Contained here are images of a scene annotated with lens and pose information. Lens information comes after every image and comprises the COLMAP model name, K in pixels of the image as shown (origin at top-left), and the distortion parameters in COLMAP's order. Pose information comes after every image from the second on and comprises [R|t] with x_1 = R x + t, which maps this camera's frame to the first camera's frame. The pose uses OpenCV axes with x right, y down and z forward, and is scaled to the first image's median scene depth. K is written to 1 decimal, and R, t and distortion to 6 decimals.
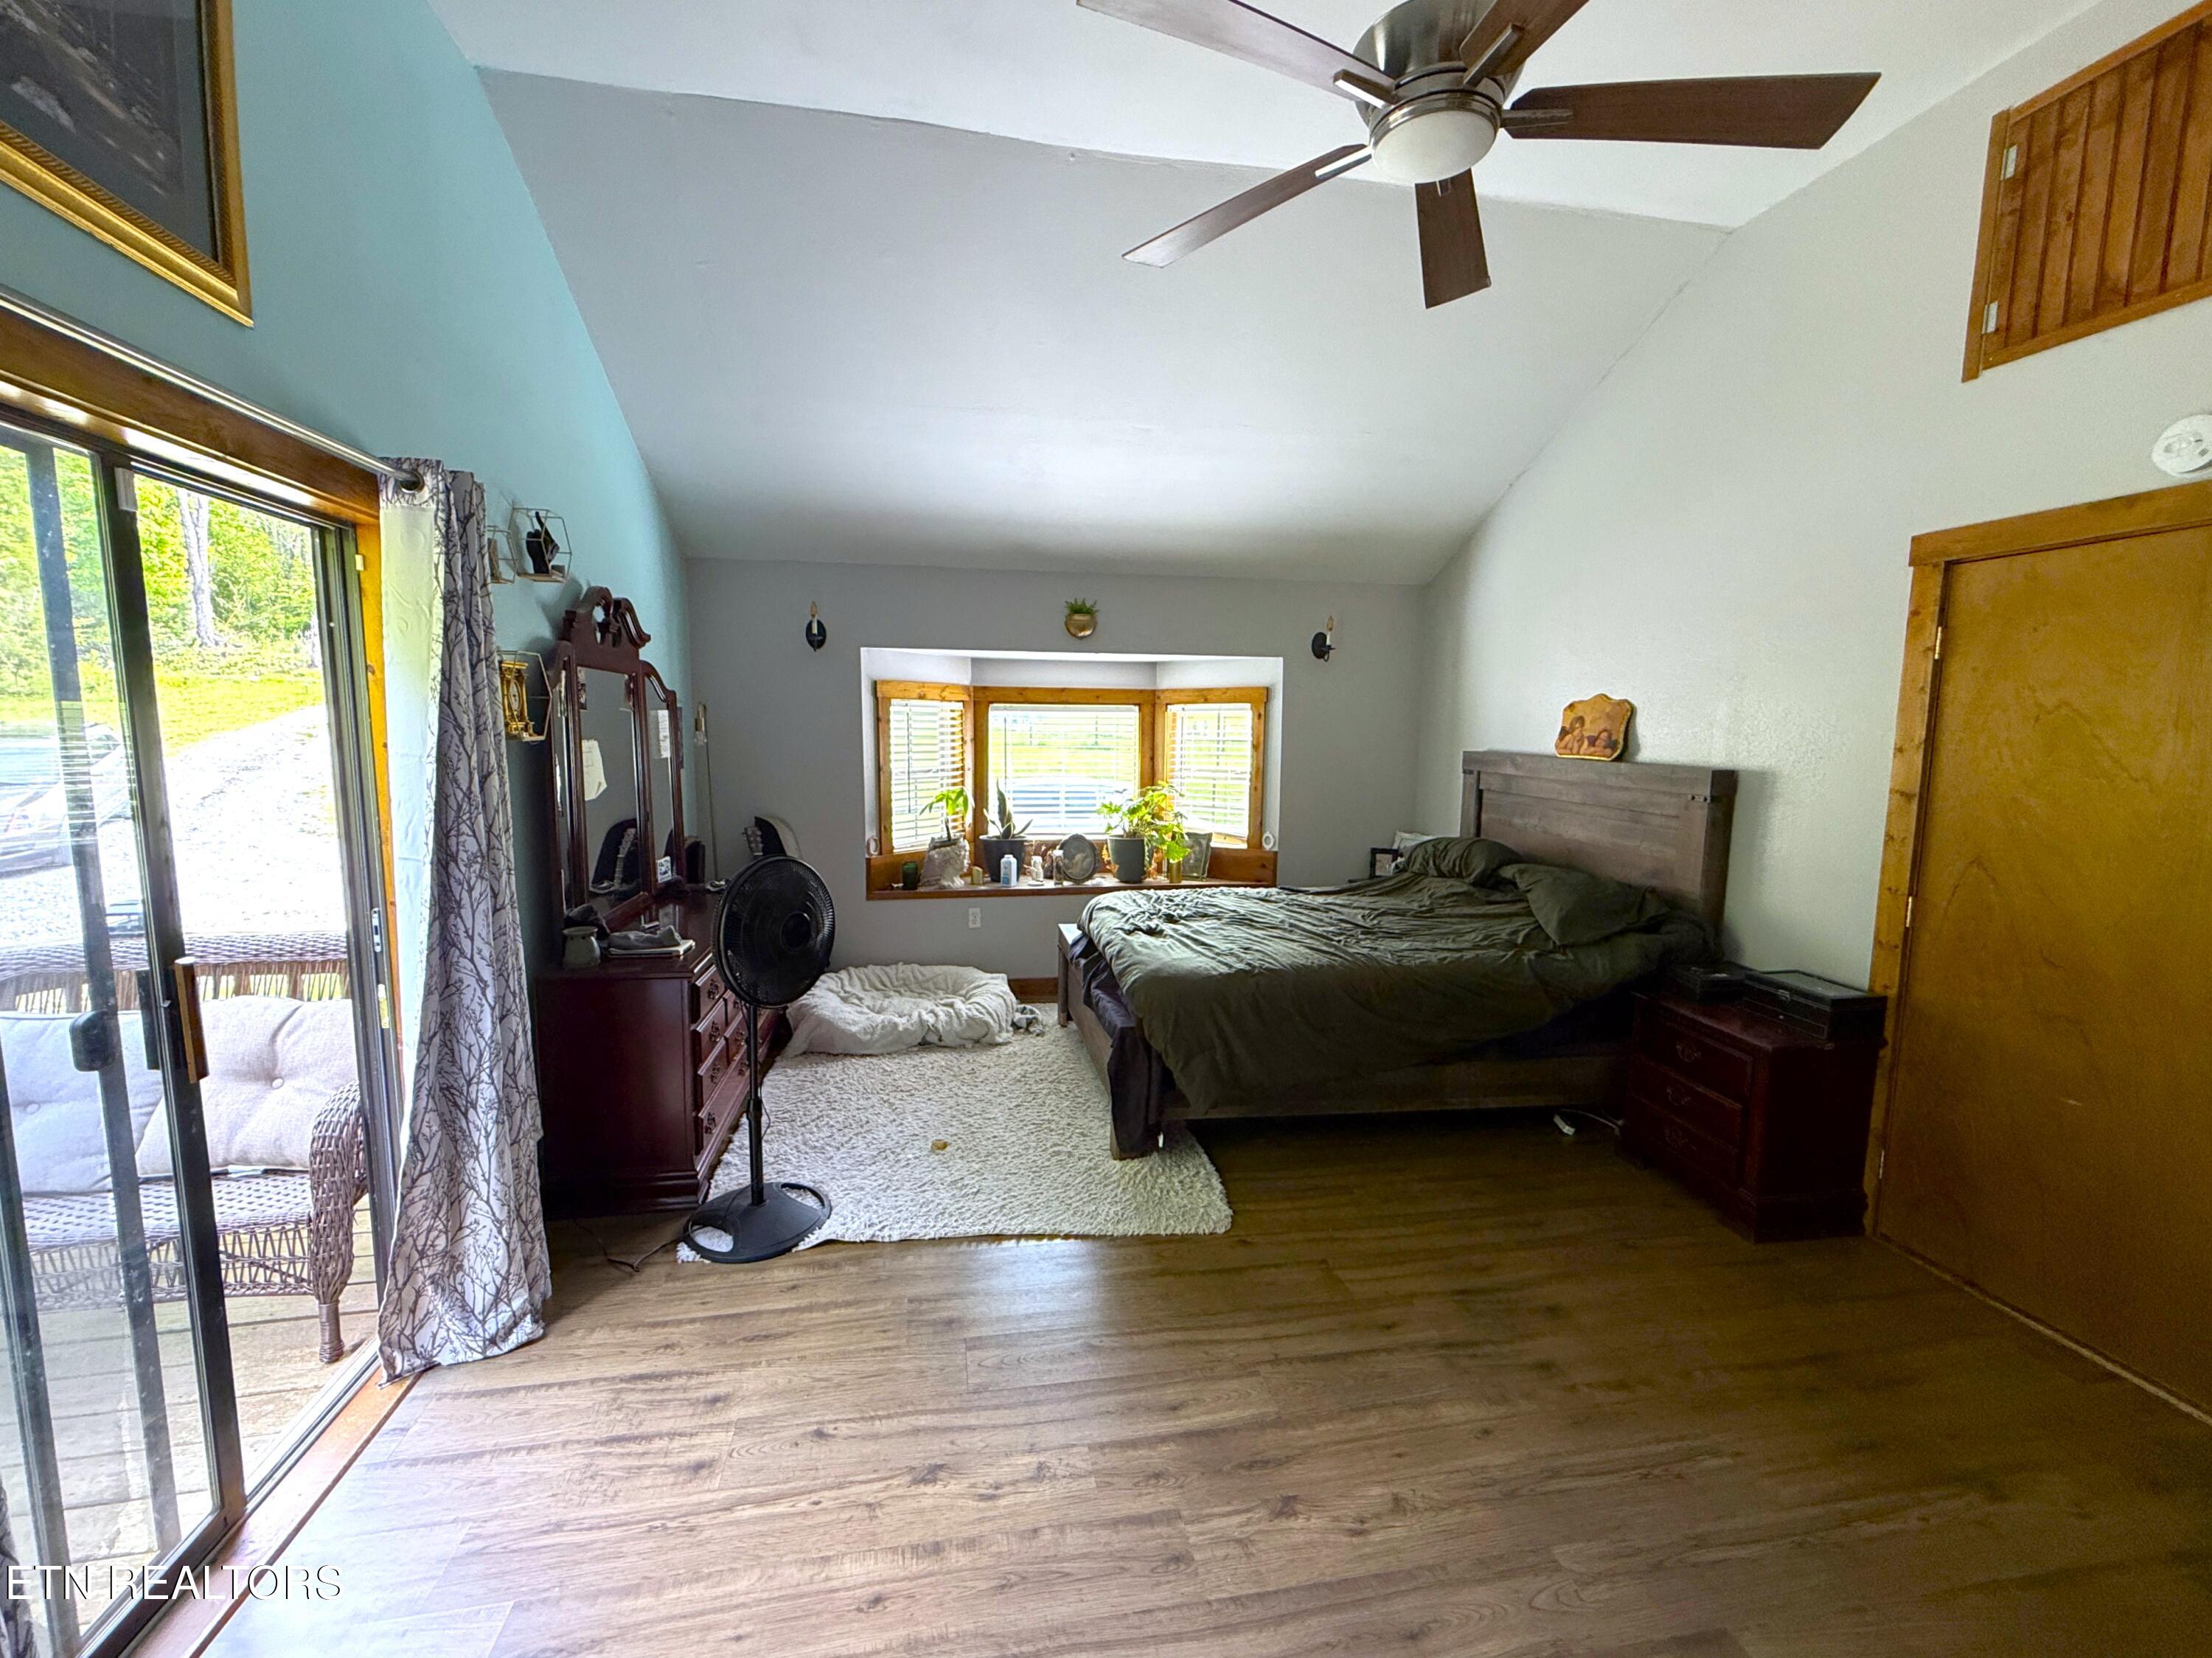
lens RADIAL K [[912.2, 0, 1106.0], [0, 912.2, 829.0], [0, 0, 1]] dist [-0.001116, -0.000167]
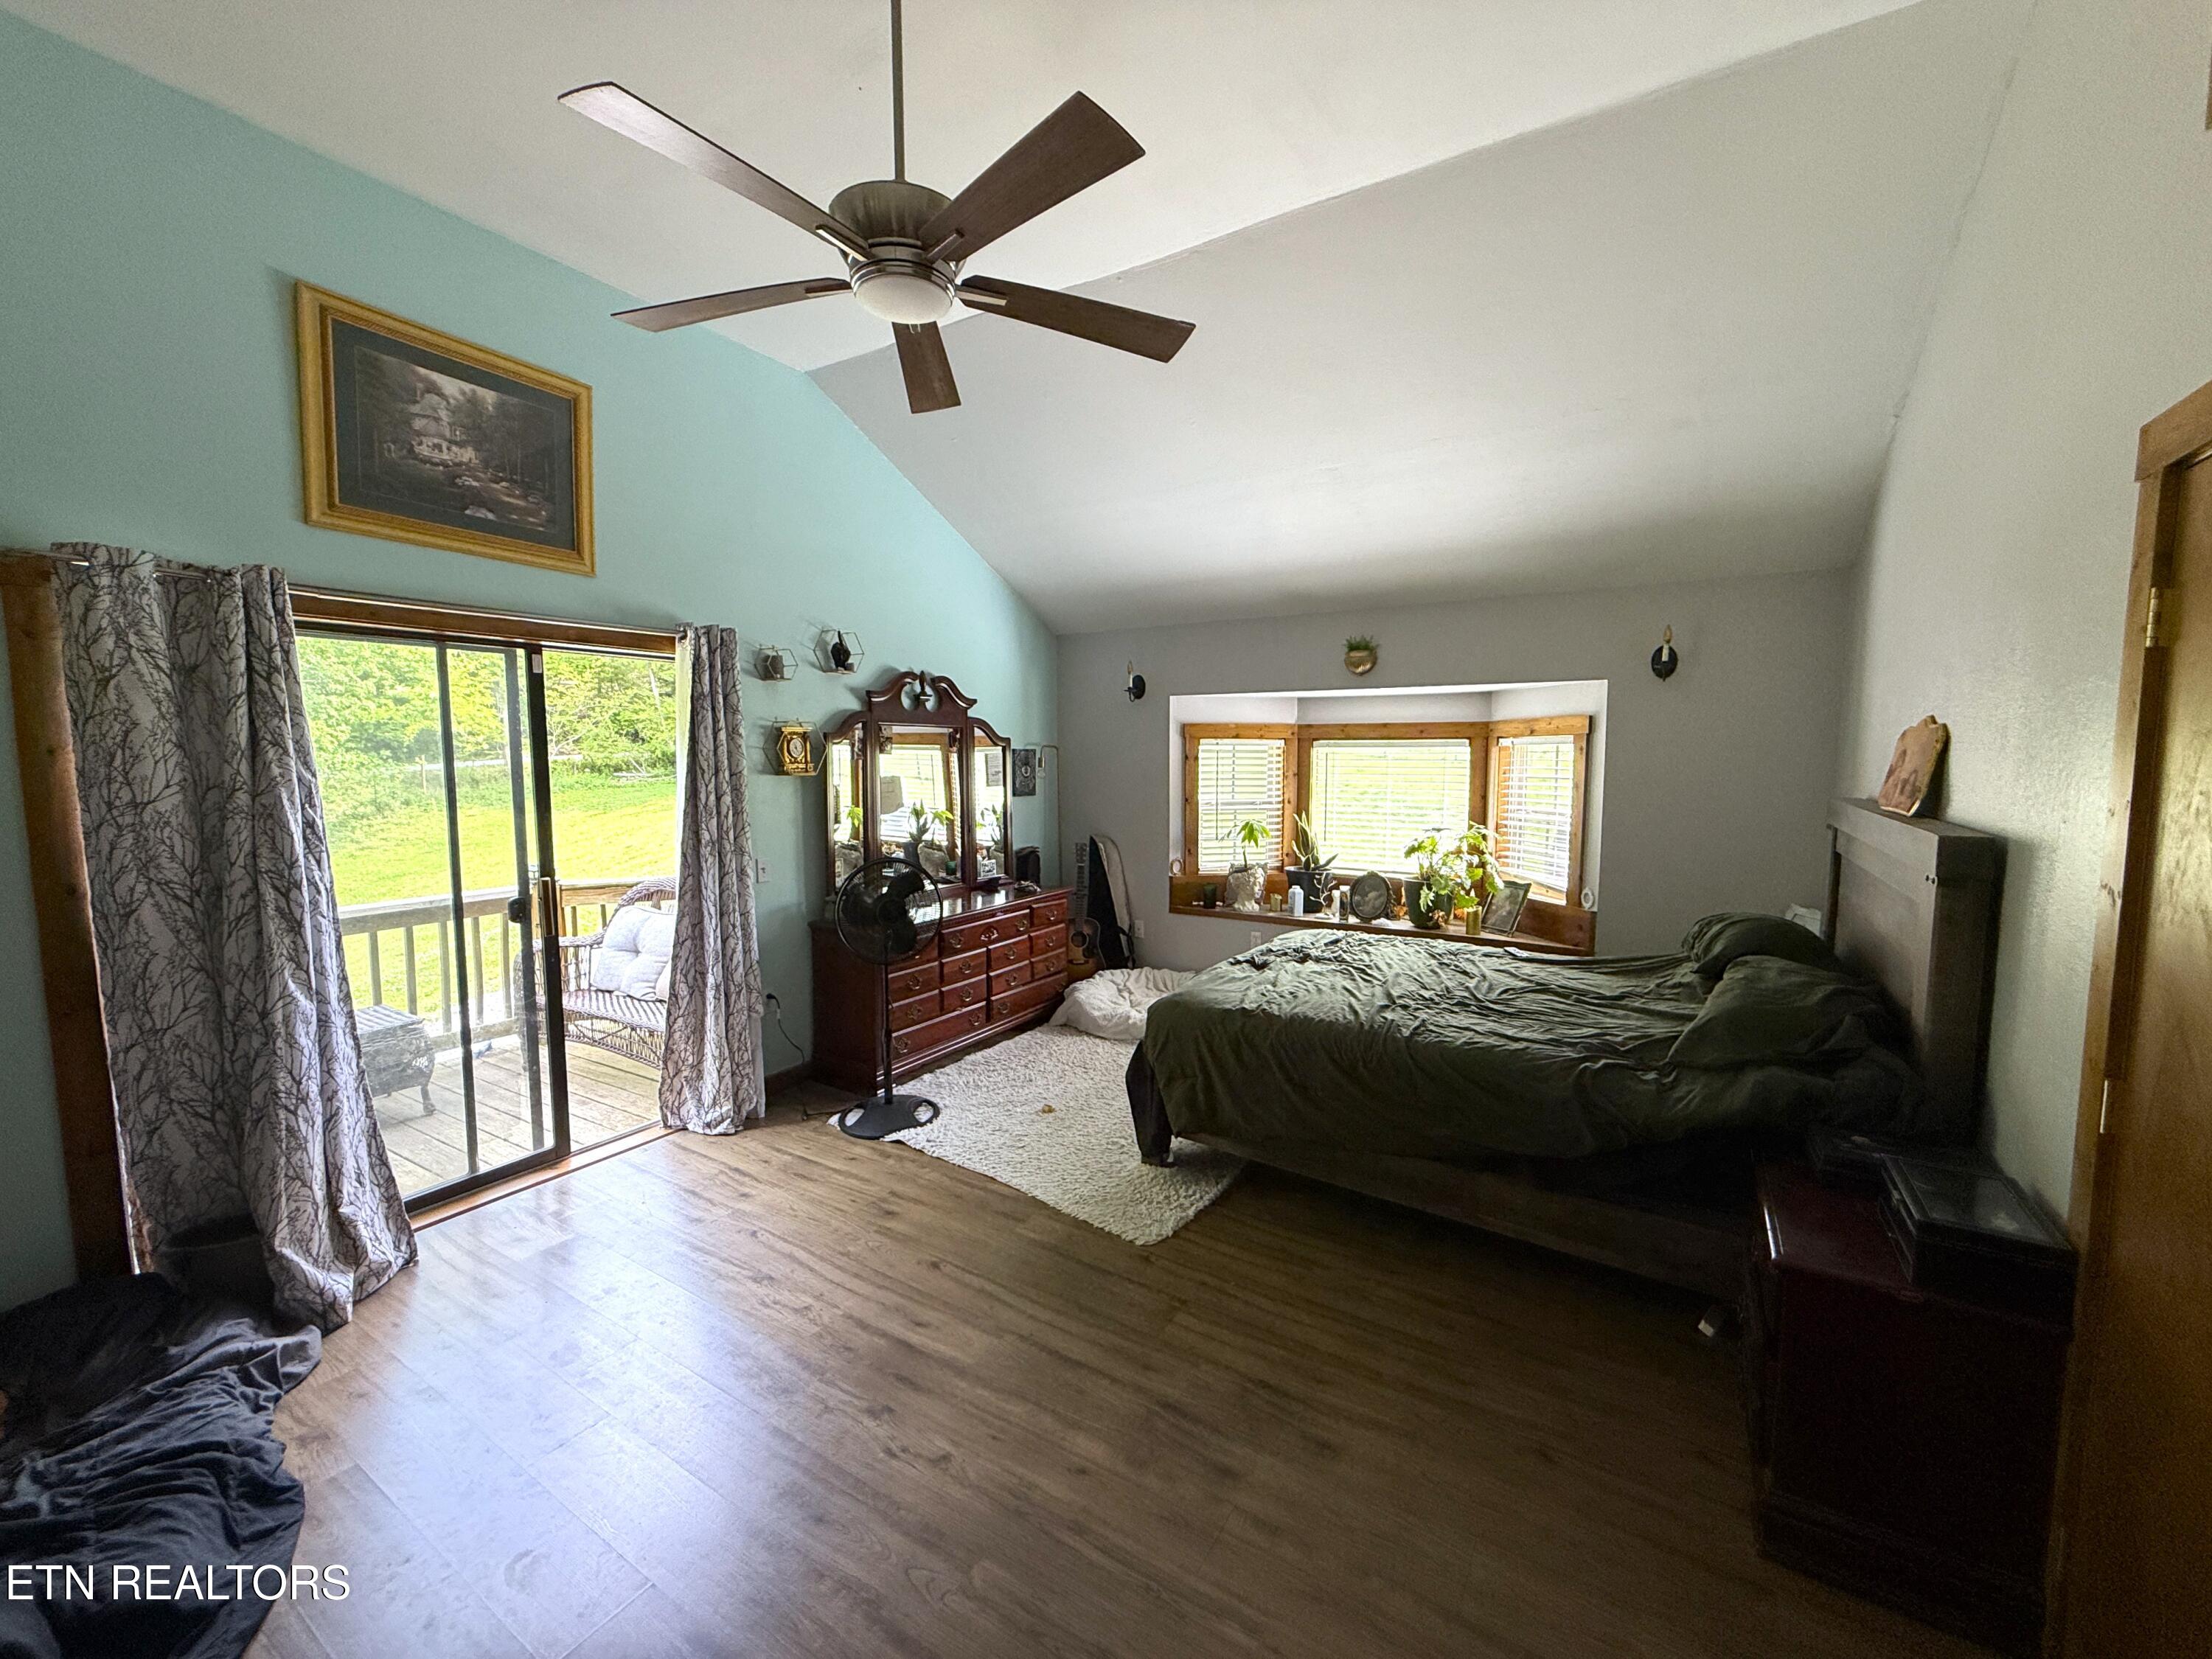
lens RADIAL K [[886.9, 0, 1106.0], [0, 886.9, 829.5], [0, 0, 1]] dist [-0.001788, -0.000037]
pose [[0.739543, 0.048628, -0.671351, 0.516516], [-0.069584, 0.997566, -0.004395, -0.020188], [0.669503, 0.049966, 0.741127, 0.126346]]
